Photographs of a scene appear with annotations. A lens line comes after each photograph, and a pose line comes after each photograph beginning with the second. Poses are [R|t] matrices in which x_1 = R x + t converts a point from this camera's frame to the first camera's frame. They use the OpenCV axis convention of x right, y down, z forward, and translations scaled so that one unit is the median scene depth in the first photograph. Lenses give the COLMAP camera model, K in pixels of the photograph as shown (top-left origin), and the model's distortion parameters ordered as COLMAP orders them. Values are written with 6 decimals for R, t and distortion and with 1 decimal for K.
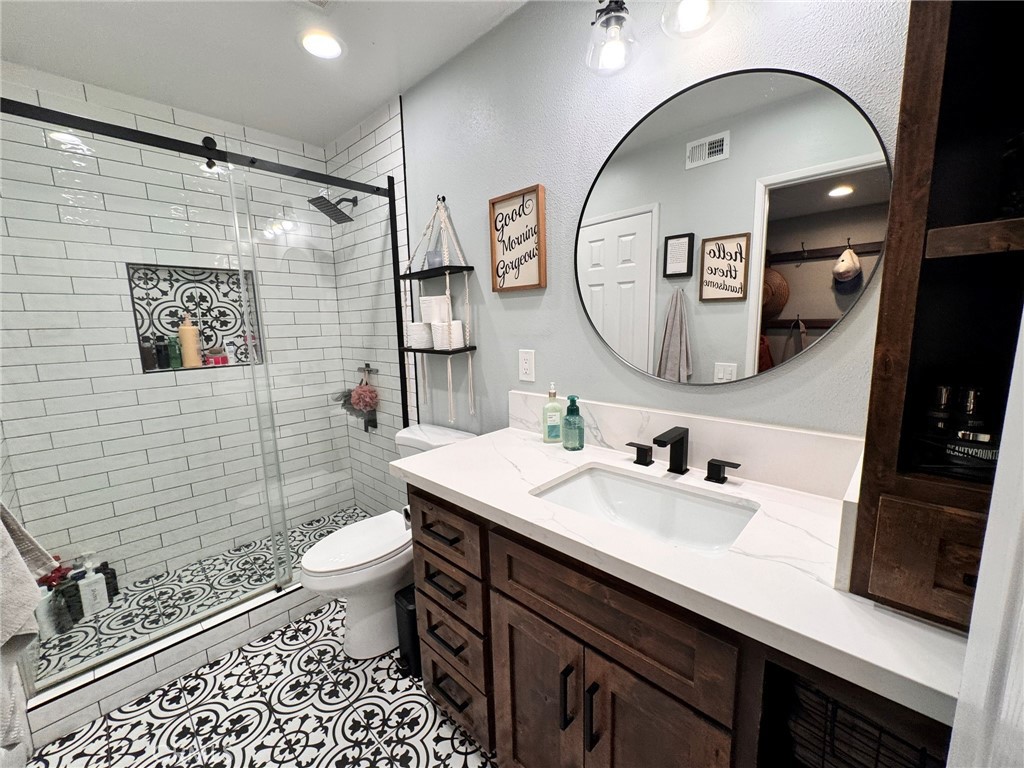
lens RADIAL K [[408.8, 0, 502.4], [0, 408.8, 384.3], [0, 0, 1]] dist [0.015401, 0.000340]
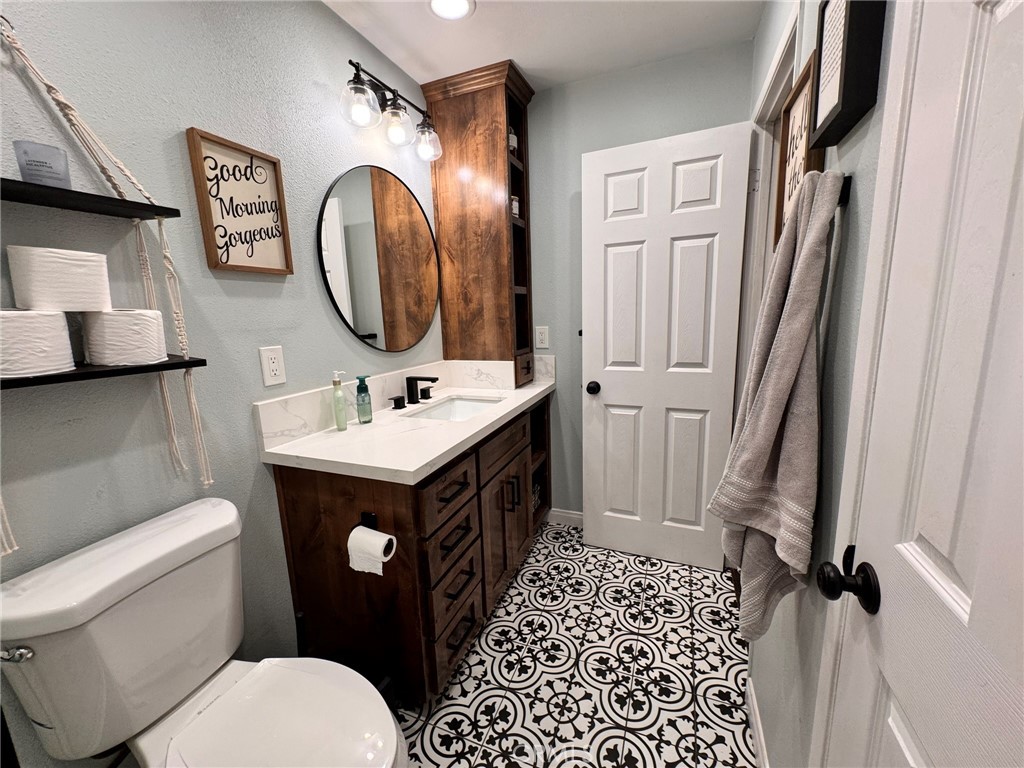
lens RADIAL K [[408.8, 0, 502.4], [0, 408.8, 384.3], [0, 0, 1]] dist [0.015401, 0.000340]
pose [[-0.350399, -0.125581, 0.928143, -0.941639], [0.187341, 0.961546, 0.200828, -0.096870], [-0.917673, 0.244249, -0.313398, 0.910284]]
